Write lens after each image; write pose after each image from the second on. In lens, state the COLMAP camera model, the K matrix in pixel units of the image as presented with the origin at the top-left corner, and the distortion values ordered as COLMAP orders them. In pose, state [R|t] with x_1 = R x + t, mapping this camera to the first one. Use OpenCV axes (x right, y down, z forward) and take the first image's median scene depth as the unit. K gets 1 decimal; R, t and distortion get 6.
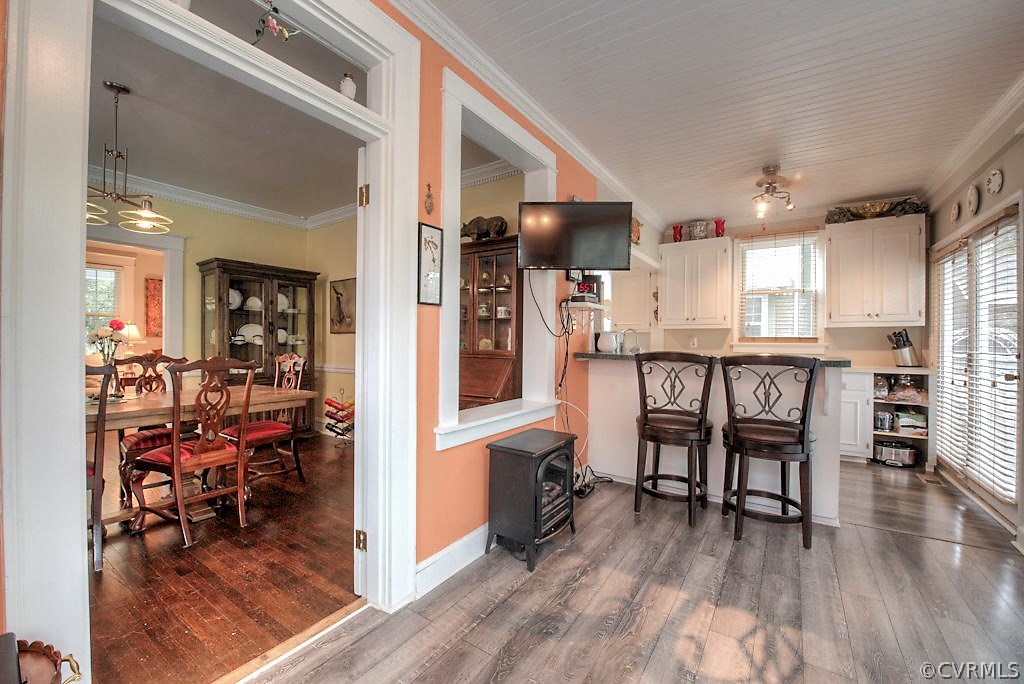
lens RADIAL K [[414.9, 0, 502.7], [0, 414.9, 342.5], [0, 0, 1]] dist [-0.012478, -0.001223]
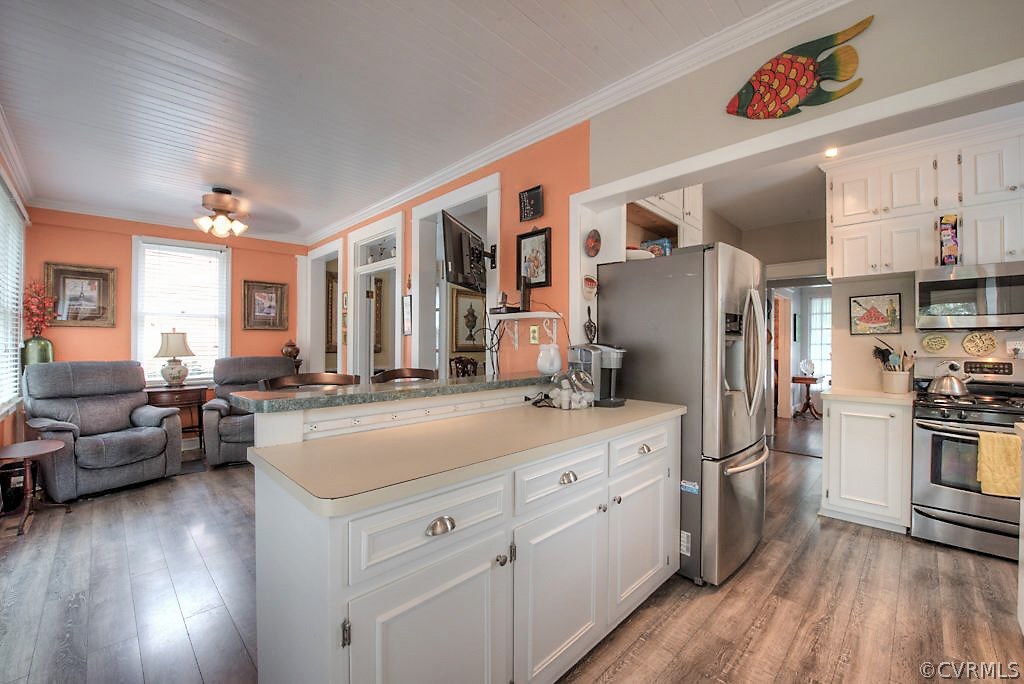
lens RADIAL K [[414.9, 0, 514.3], [0, 414.9, 347.0], [0, 0, 1]] dist [-0.012478, -0.001223]
pose [[-0.182035, -0.002414, -0.983289, 1.632630], [-0.010525, 0.999944, -0.000507, -0.039622], [0.983236, 0.010257, -0.182050, 1.812728]]
